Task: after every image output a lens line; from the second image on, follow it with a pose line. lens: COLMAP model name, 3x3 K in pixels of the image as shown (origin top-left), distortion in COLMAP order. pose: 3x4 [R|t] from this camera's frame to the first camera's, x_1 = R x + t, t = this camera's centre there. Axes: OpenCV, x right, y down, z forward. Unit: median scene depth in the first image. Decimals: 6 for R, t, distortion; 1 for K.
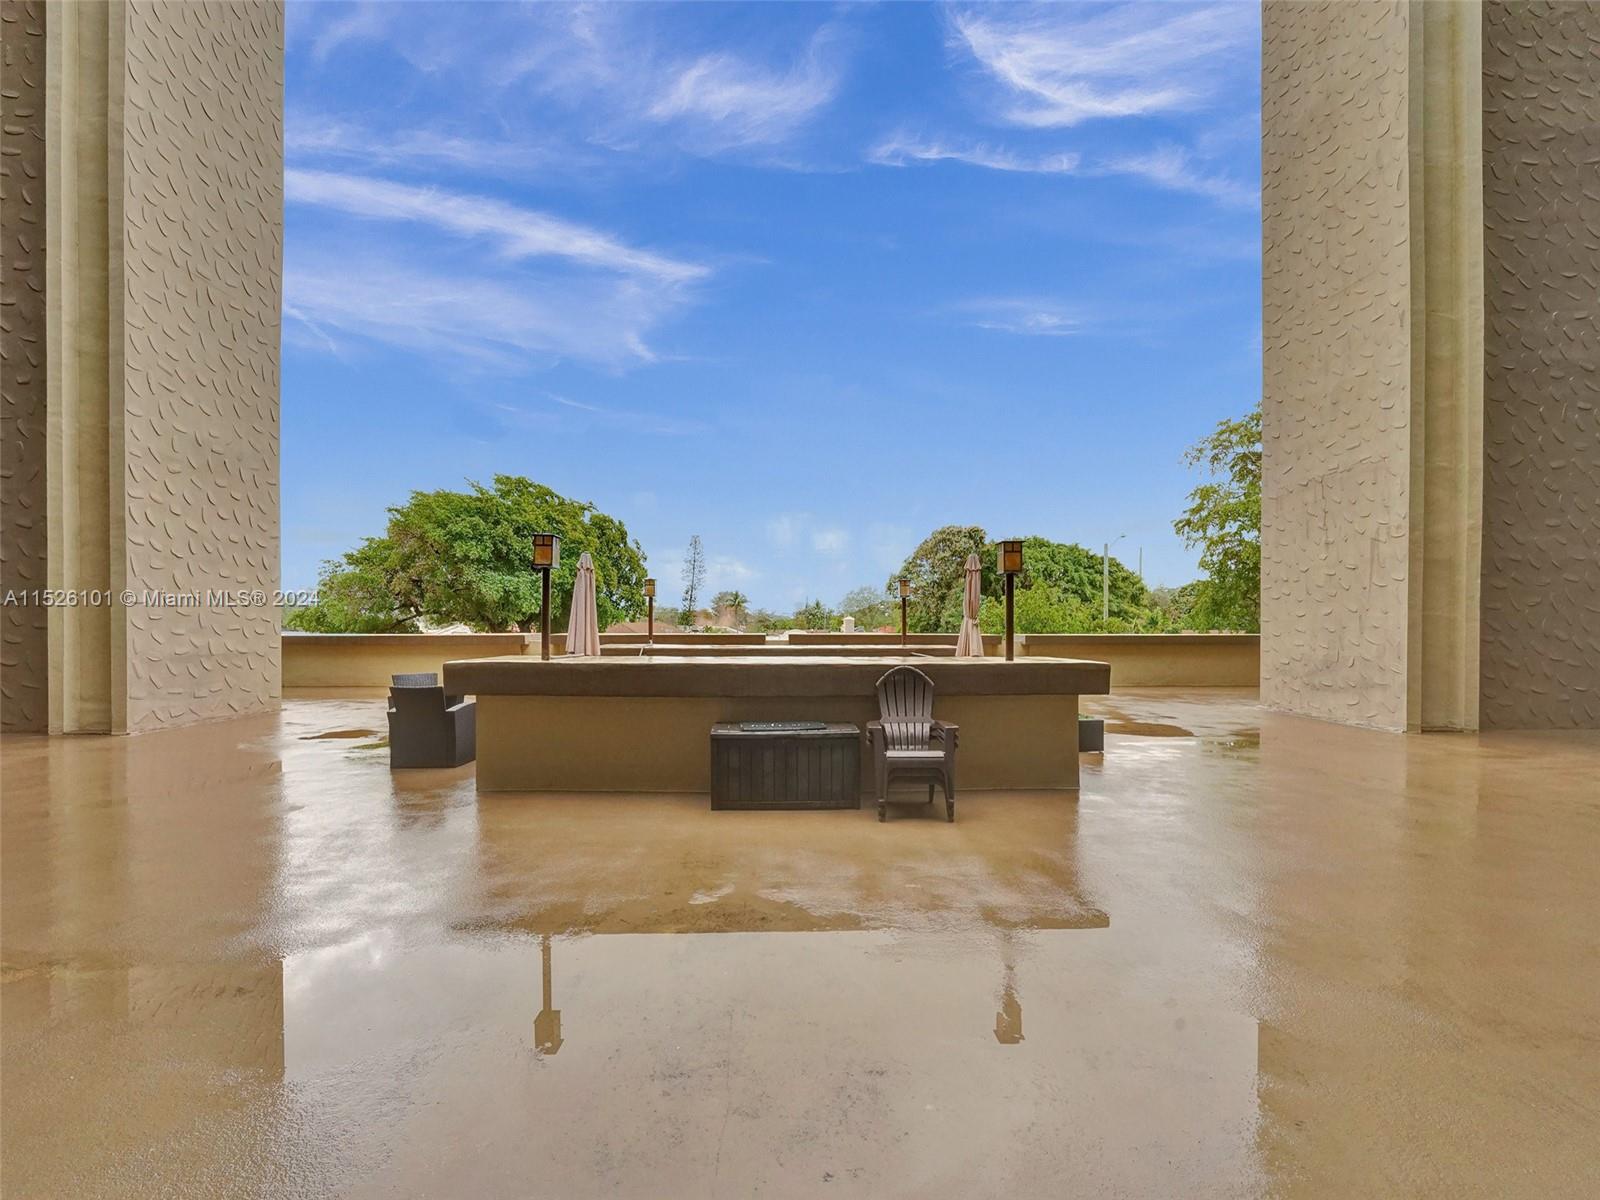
lens RADIAL K [[692.8, 0, 801.8], [0, 692.8, 623.1], [0, 0, 1]] dist [-0.003478, -0.000275]
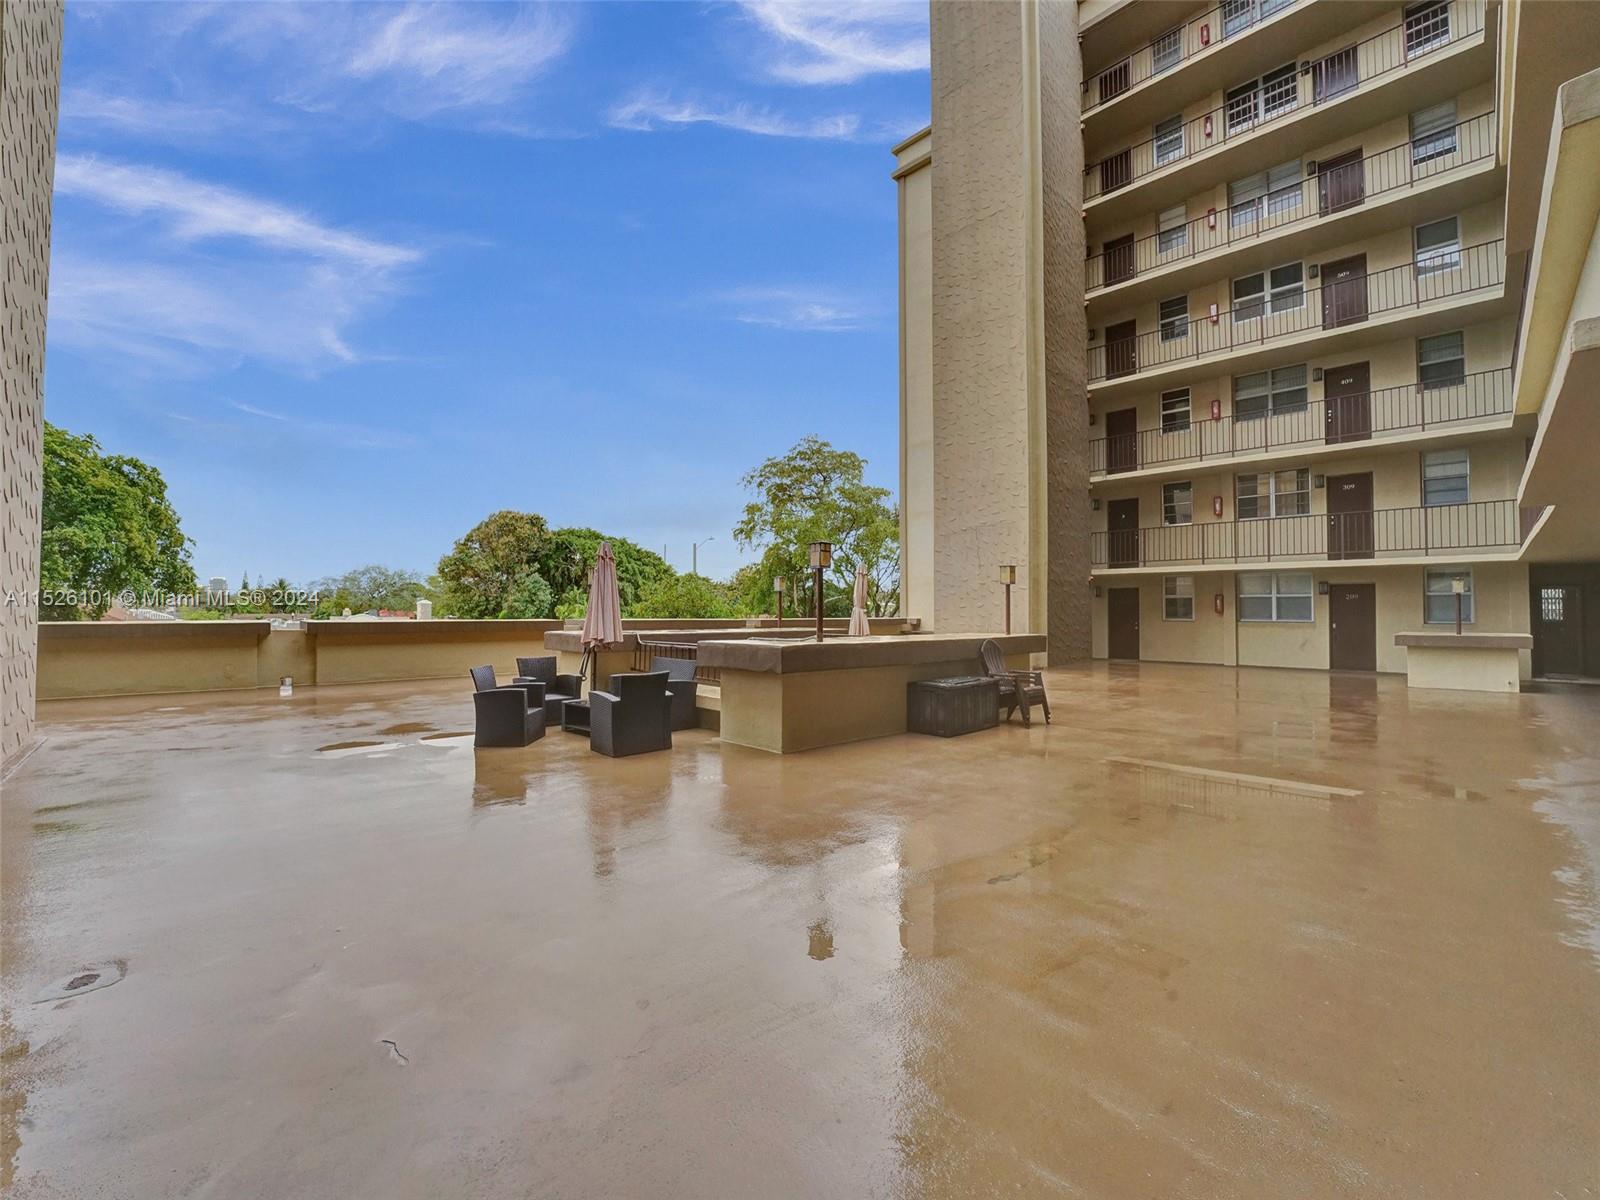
lens RADIAL K [[661.5, 0, 800.1], [0, 661.5, 587.3], [0, 0, 1]] dist [-0.022603, -0.000374]
pose [[0.746675, 0.027555, 0.664618, -0.172742], [-0.007021, 0.999412, -0.033547, -0.000757], [-0.665152, 0.020382, 0.746430, 0.017417]]
